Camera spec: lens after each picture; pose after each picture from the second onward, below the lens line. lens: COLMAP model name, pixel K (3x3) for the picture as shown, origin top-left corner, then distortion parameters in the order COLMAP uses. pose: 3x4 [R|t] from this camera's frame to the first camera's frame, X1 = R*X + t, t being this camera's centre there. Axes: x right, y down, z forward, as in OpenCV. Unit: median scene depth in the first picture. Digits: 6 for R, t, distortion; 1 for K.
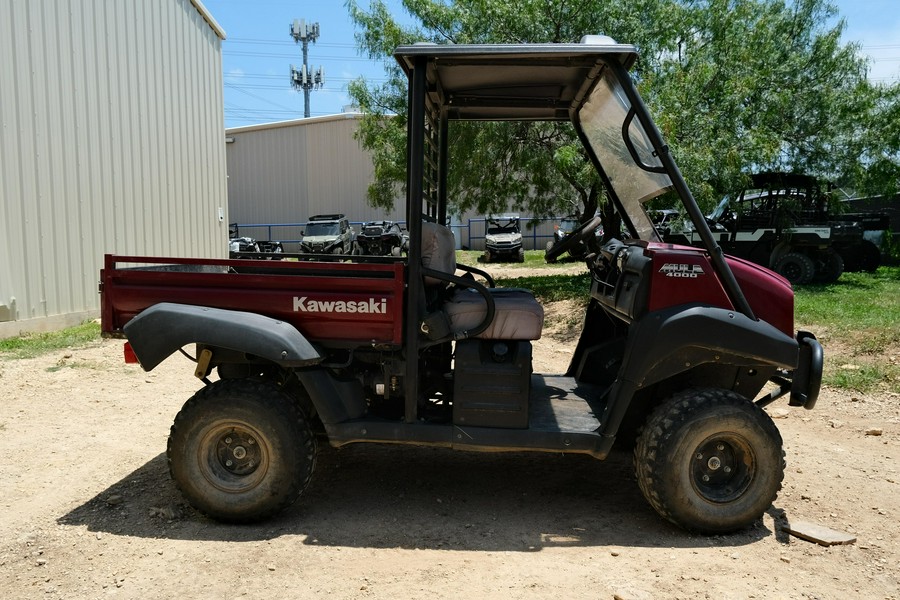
lens RADIAL K [[717.2, 0, 448.1], [0, 717.2, 302.0], [0, 0, 1]] dist [-0.007847, -0.006501]
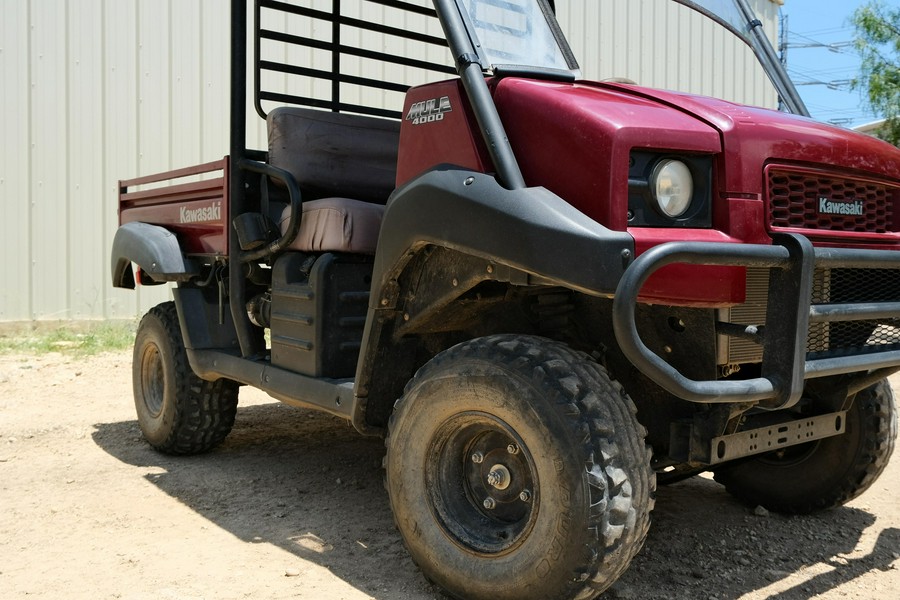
lens RADIAL K [[810.0, 0, 449.7], [0, 810.0, 304.8], [0, 0, 1]] dist [0.007595, -0.008118]
pose [[0.667152, 0.029974, -0.744318, 0.792789], [-0.064897, 0.997730, -0.017989, 0.114898], [0.742089, 0.060305, 0.667583, 0.579932]]
